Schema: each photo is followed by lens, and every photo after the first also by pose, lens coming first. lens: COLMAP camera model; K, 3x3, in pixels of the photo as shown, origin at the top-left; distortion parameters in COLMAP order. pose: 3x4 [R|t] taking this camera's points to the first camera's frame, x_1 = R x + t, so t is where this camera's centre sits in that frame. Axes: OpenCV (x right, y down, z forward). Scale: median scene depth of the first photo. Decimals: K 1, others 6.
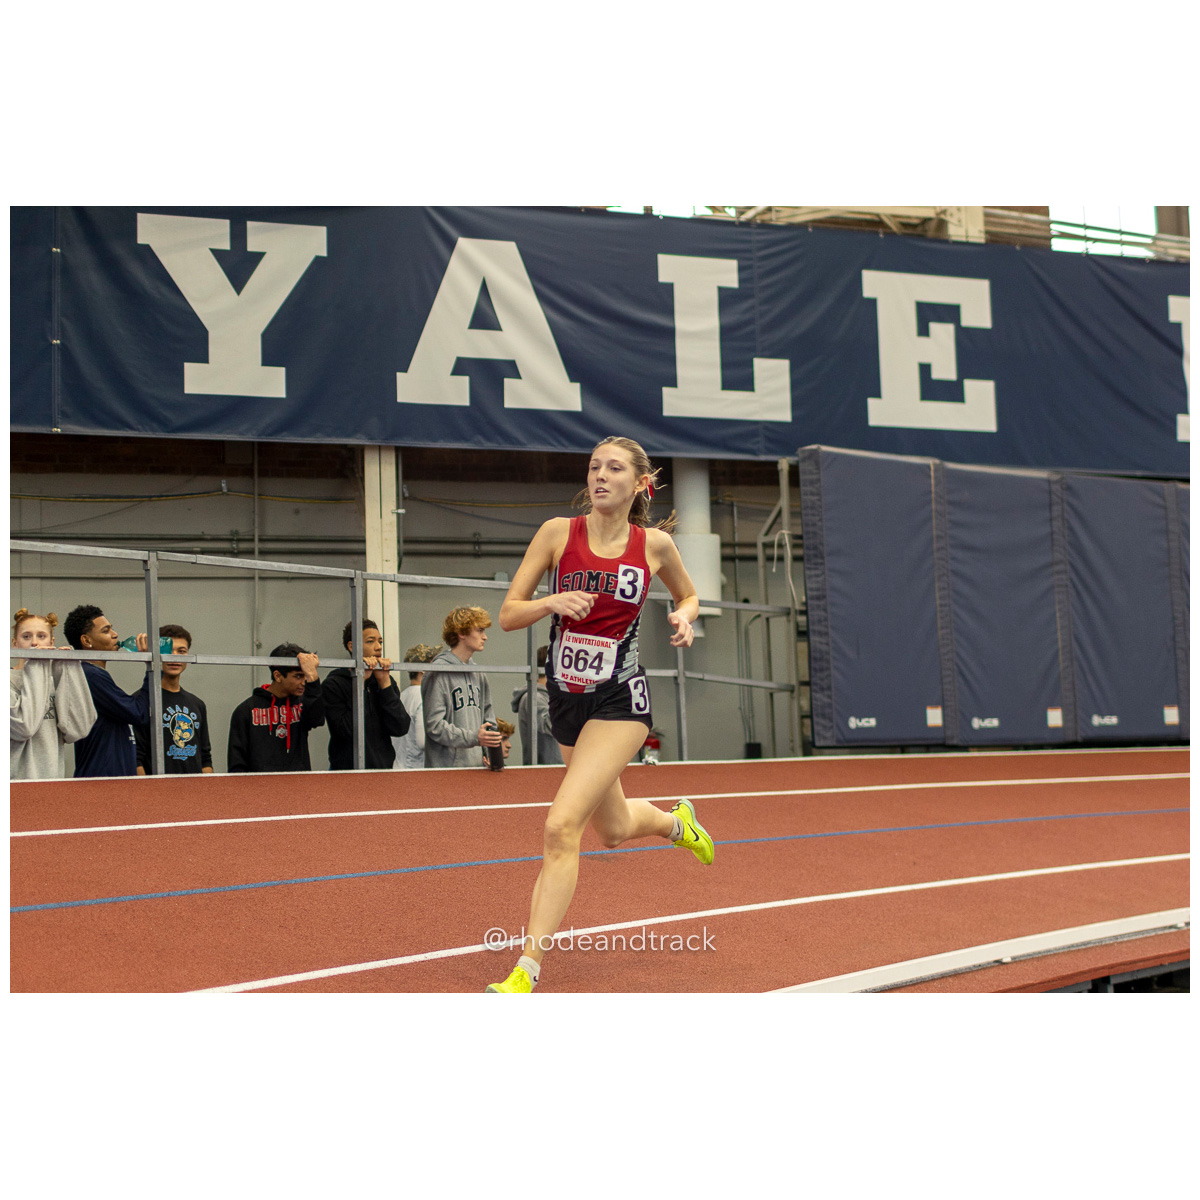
lens RADIAL K [[2559.6, 0, 600.0], [0, 2559.6, 600.0], [0, 0, 1]] dist [0.045554, 0.074550]
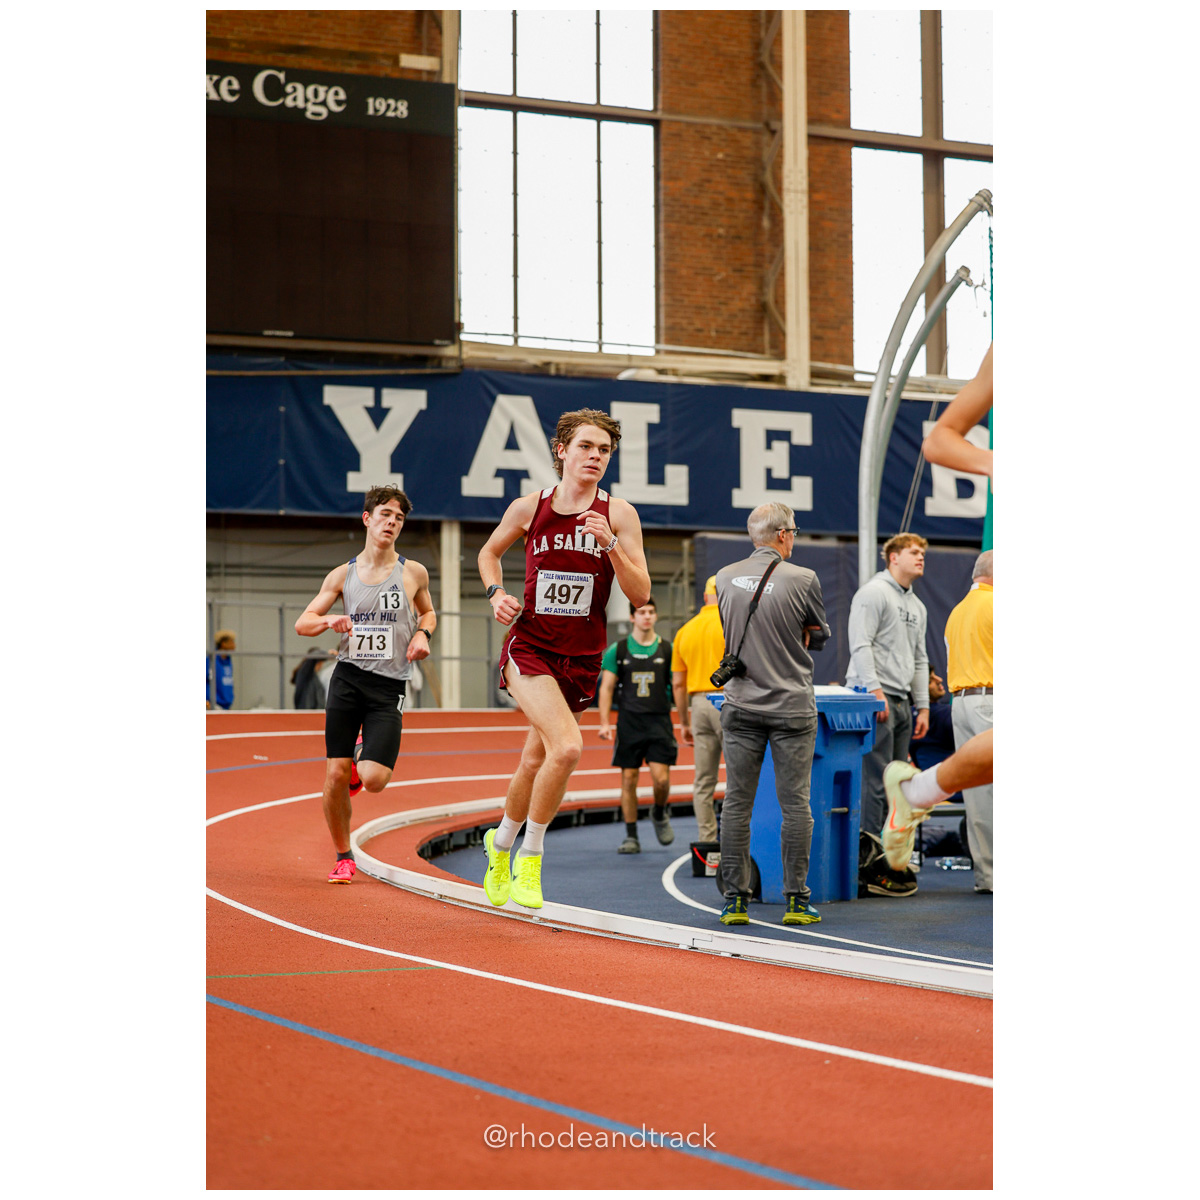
lens RADIAL K [[2559.6, 0, 600.0], [0, 2559.6, 600.0], [0, 0, 1]] dist [0.045554, 0.074550]
pose [[0.997748, 0.035662, 0.056799, -0.075208], [-0.037463, 0.998818, 0.030970, -0.057541], [-0.055628, -0.033028, 0.997905, -0.667794]]
